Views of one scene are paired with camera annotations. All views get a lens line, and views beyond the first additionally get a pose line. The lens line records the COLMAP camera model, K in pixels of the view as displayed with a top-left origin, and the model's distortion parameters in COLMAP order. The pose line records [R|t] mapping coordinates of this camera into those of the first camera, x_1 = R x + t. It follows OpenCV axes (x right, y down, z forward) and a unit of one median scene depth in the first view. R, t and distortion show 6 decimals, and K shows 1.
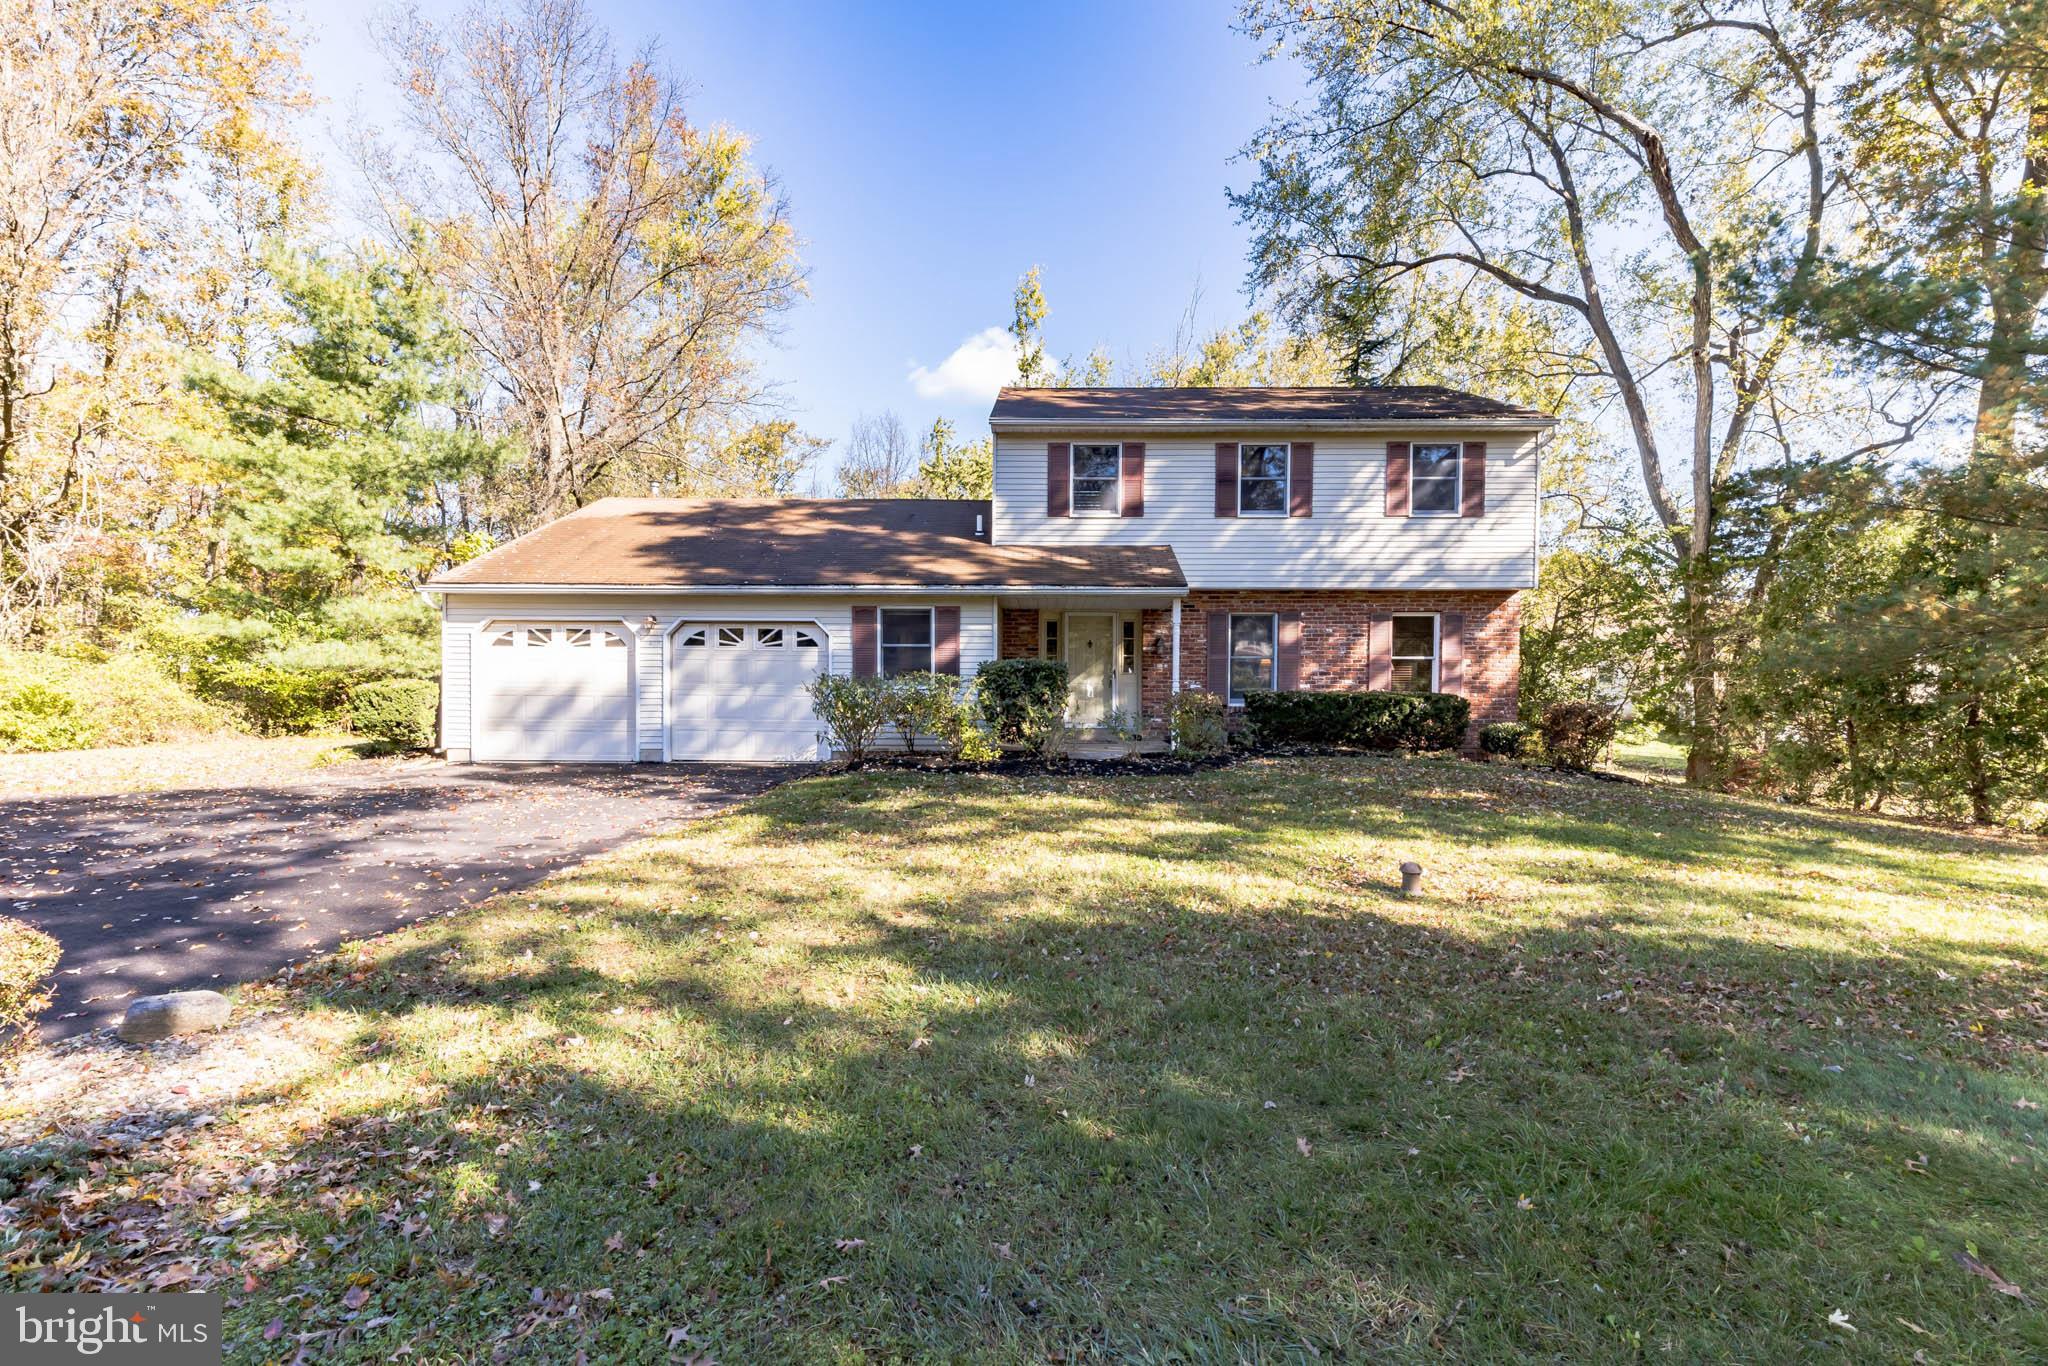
lens RADIAL K [[974.3, 0, 1025.9], [0, 974.3, 715.6], [0, 0, 1]] dist [0.002411, -0.000312]
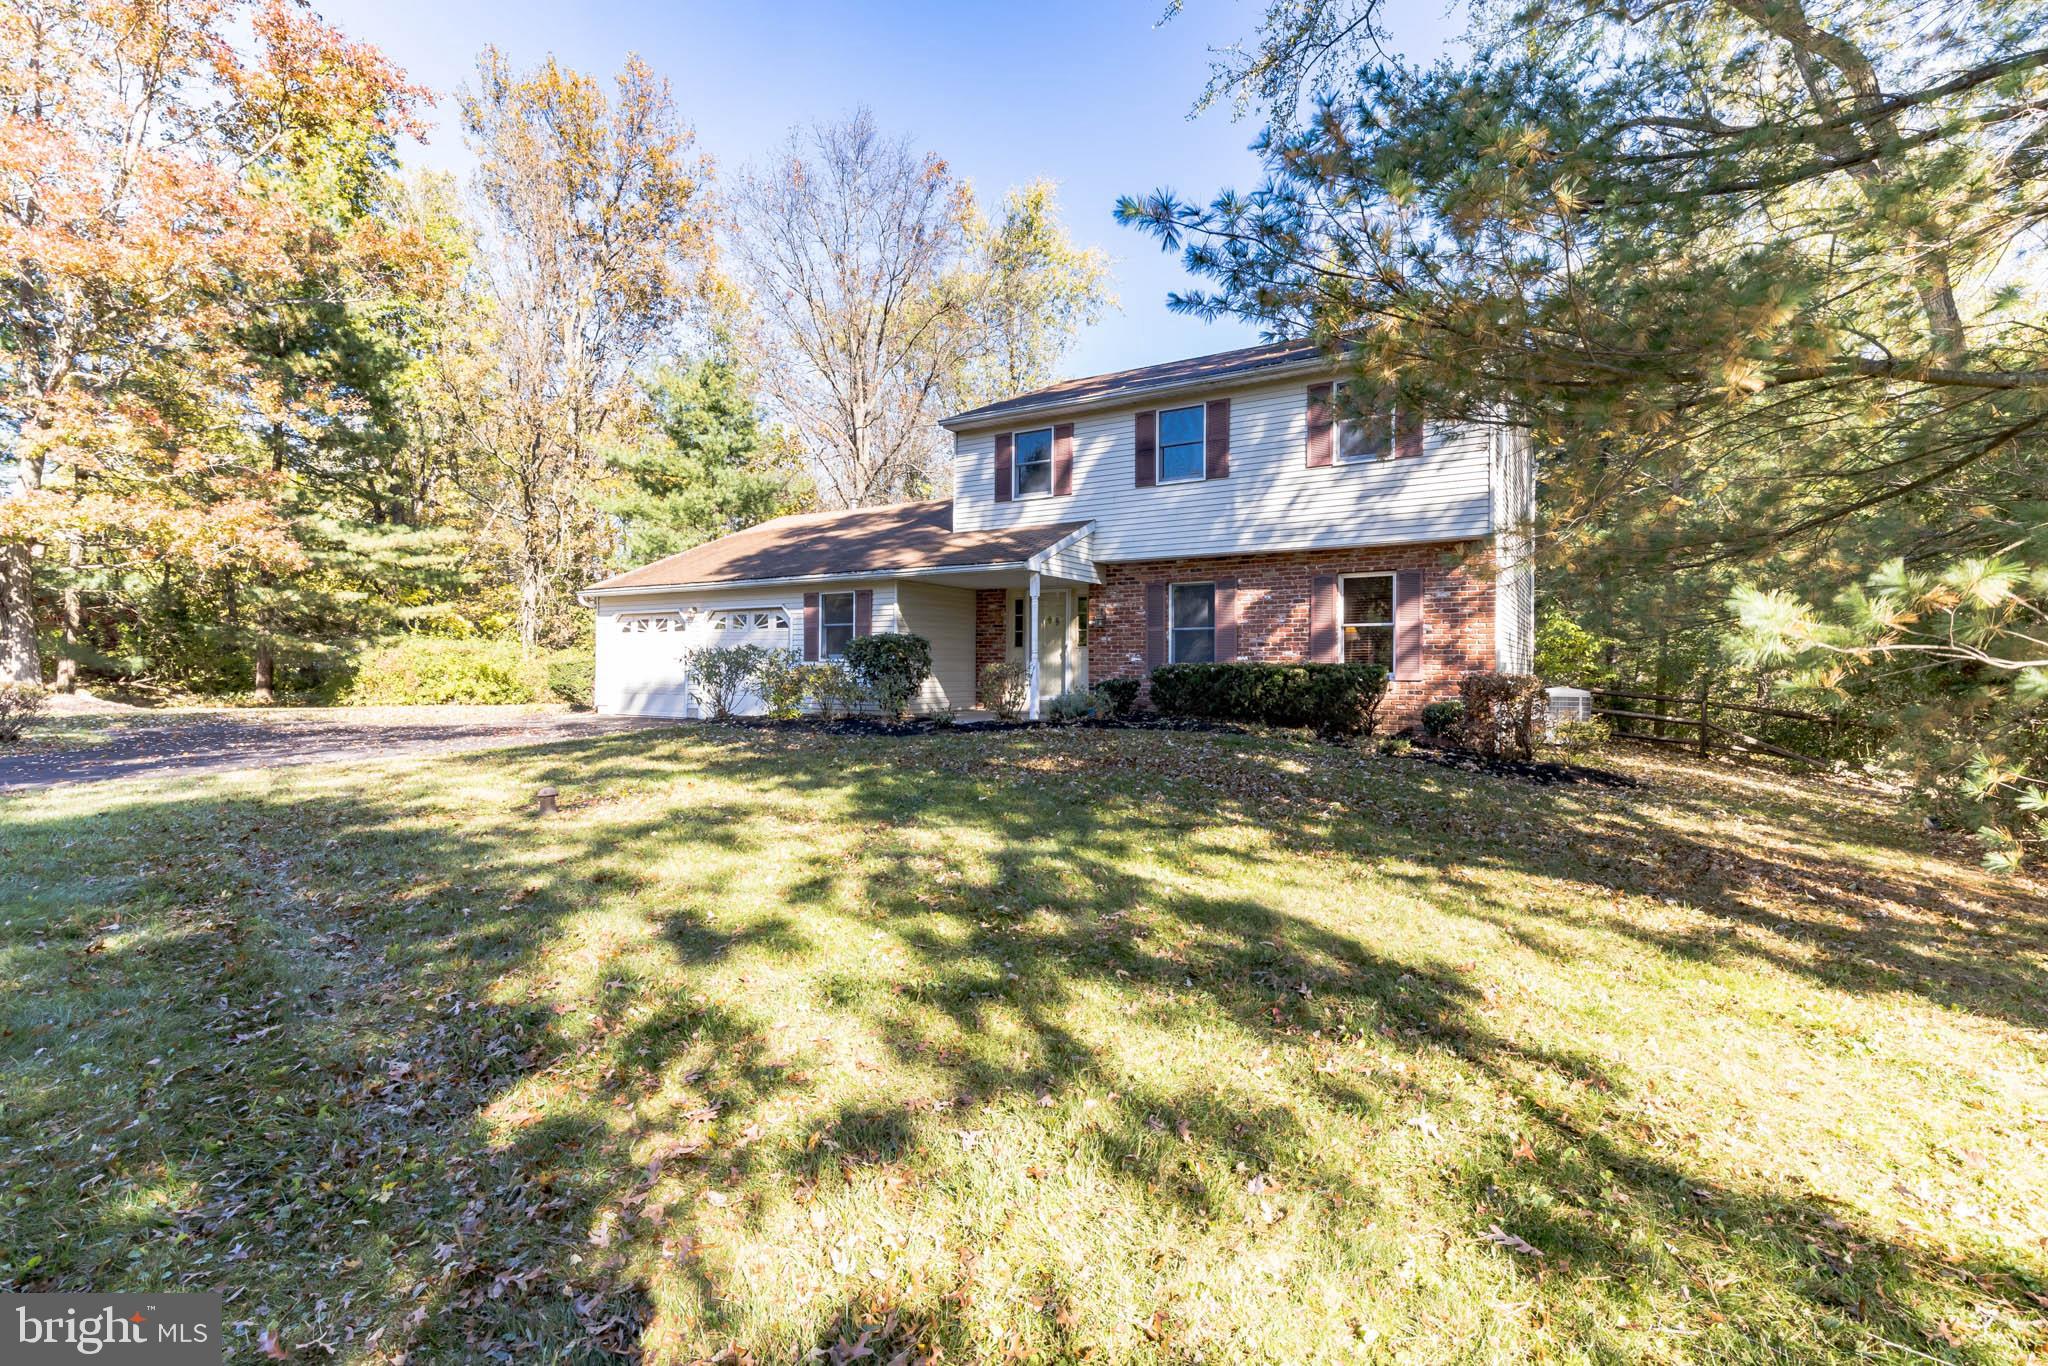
lens RADIAL K [[974.3, 0, 1025.9], [0, 974.3, 673.8], [0, 0, 1]] dist [0.002411, -0.000312]
pose [[0.849814, 0.001018, -0.527082, 0.615929], [-0.017360, 0.999510, -0.026059, 0.012915], [0.526797, 0.031295, 0.849415, 0.103994]]
